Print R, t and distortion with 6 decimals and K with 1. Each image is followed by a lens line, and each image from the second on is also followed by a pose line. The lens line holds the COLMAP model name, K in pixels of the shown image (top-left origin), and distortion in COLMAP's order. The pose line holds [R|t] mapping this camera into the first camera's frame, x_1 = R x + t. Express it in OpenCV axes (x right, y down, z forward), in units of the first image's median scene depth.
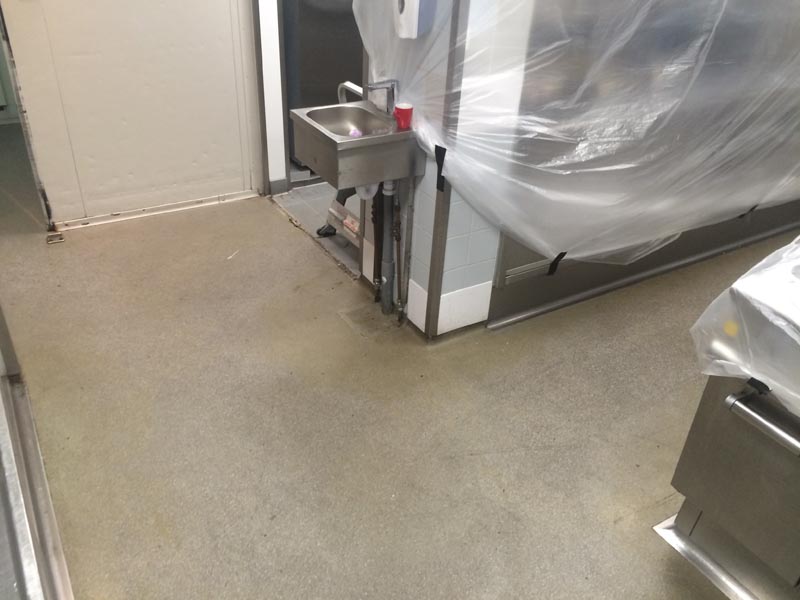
lens RADIAL K [[683.5, 0, 398.2], [0, 683.5, 301.8], [0, 0, 1]] dist [0.045541, -0.071923]
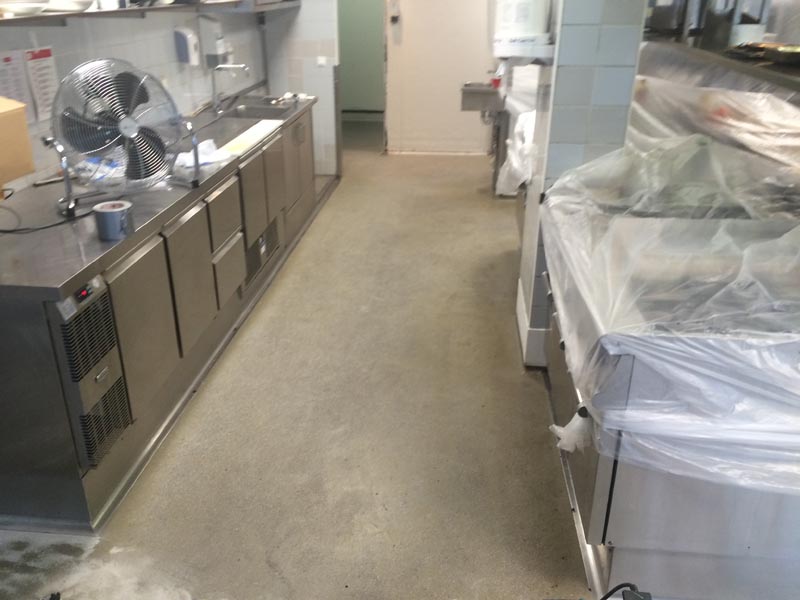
lens RADIAL K [[683.5, 0, 398.9], [0, 683.5, 299.0], [0, 0, 1]] dist [0.045541, -0.071923]
pose [[0.795062, 0.206426, -0.570319, 0.794740], [-0.292358, 0.954287, -0.062163, 0.430256], [0.531416, 0.216161, 0.819067, -0.584101]]
